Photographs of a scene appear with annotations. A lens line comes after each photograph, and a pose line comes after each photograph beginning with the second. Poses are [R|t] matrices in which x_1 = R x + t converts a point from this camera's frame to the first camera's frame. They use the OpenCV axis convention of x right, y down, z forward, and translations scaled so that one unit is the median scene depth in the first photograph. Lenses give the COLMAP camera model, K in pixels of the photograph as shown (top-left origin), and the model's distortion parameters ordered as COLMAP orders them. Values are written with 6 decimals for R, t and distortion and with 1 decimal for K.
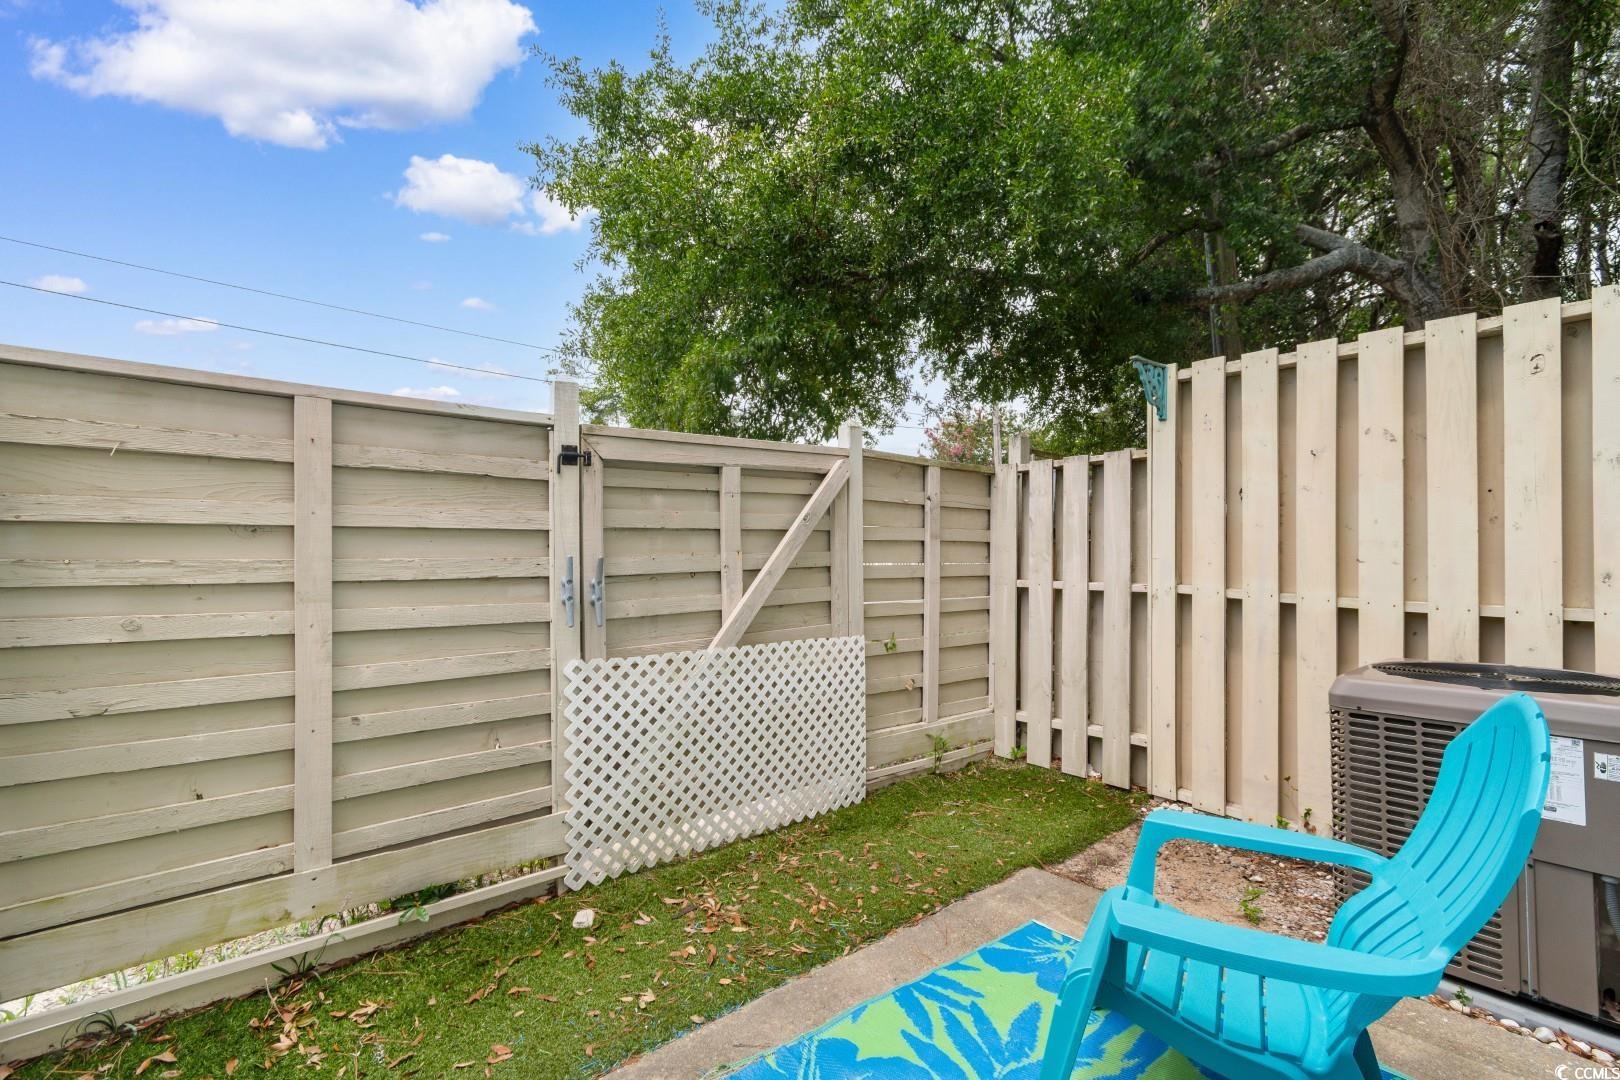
lens RADIAL K [[711.9, 0, 803.0], [0, 711.9, 537.6], [0, 0, 1]] dist [-0.002472, 0.000018]
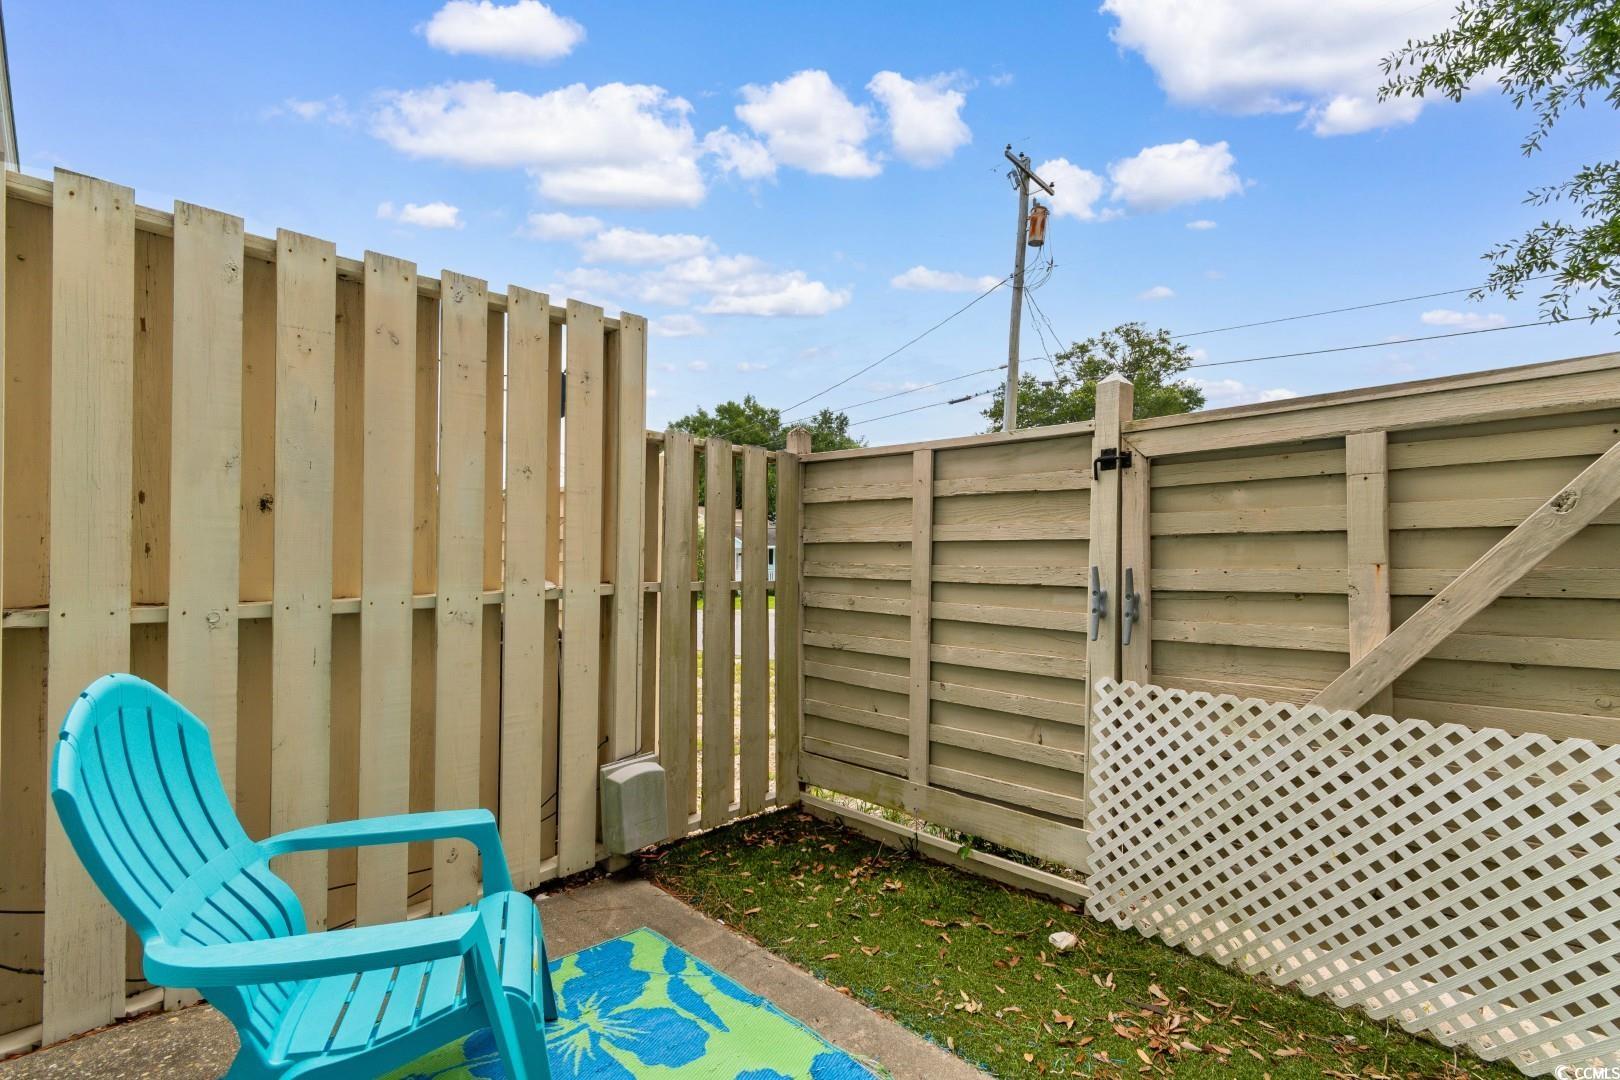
lens RADIAL K [[711.9, 0, 803.2], [0, 711.9, 553.0], [0, 0, 1]] dist [-0.002472, 0.000018]
pose [[0.114937, -0.006704, -0.993350, 0.568678], [0.006746, 0.999959, -0.005968, 0.011035], [0.993350, -0.006016, 0.114977, 0.497857]]
